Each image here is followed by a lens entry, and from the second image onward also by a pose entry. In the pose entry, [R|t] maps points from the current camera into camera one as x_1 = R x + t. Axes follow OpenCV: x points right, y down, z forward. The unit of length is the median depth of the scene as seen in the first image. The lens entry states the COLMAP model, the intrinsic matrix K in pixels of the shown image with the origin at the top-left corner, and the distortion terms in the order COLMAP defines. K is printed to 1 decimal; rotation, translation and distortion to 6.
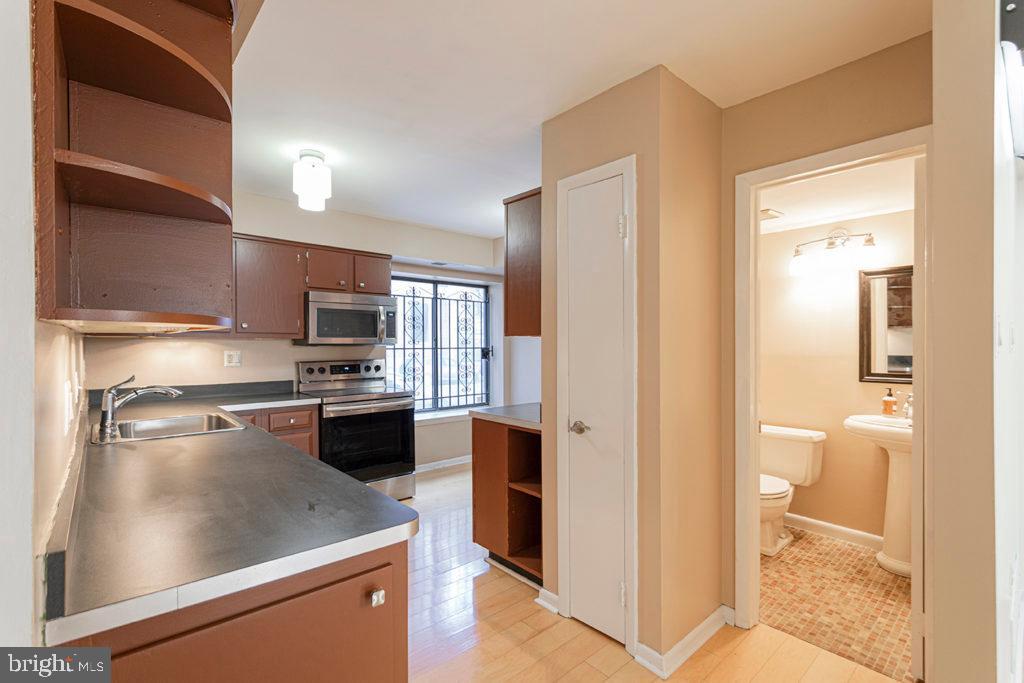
lens RADIAL K [[458.0, 0, 517.1], [0, 458.0, 342.3], [0, 0, 1]] dist [-0.002796, -0.000523]
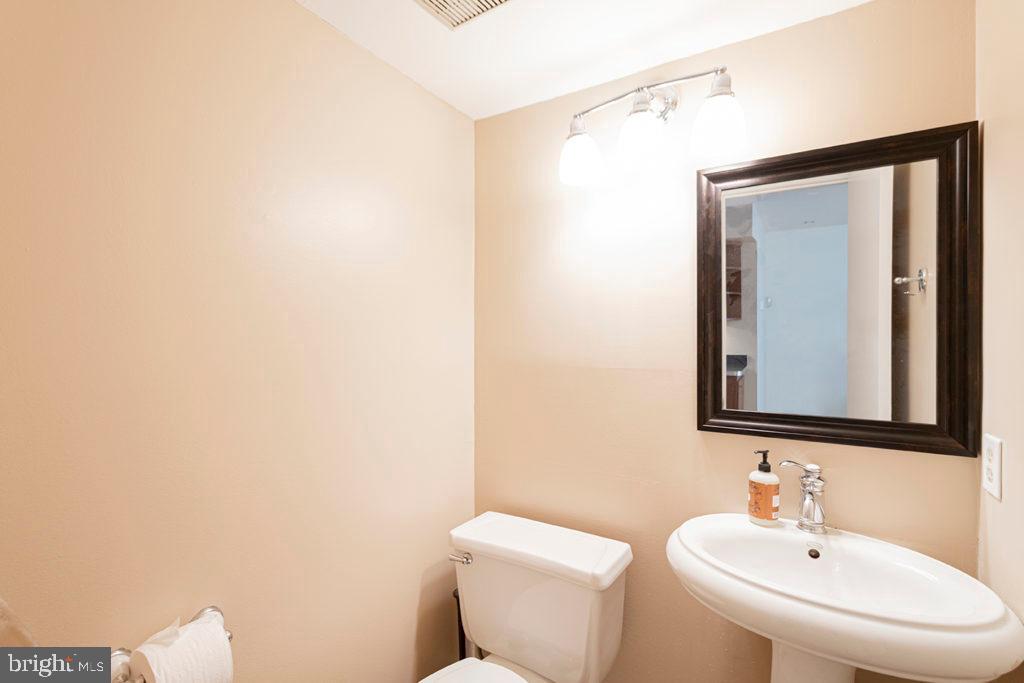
lens RADIAL K [[458.0, 0, 511.5], [0, 458.0, 339.9], [0, 0, 1]] dist [-0.002796, -0.000523]
pose [[0.958221, -0.002586, 0.286017, 0.198316], [0.001958, 0.999995, 0.002479, 0.000041], [-0.286022, -0.001815, 0.958221, 0.276417]]
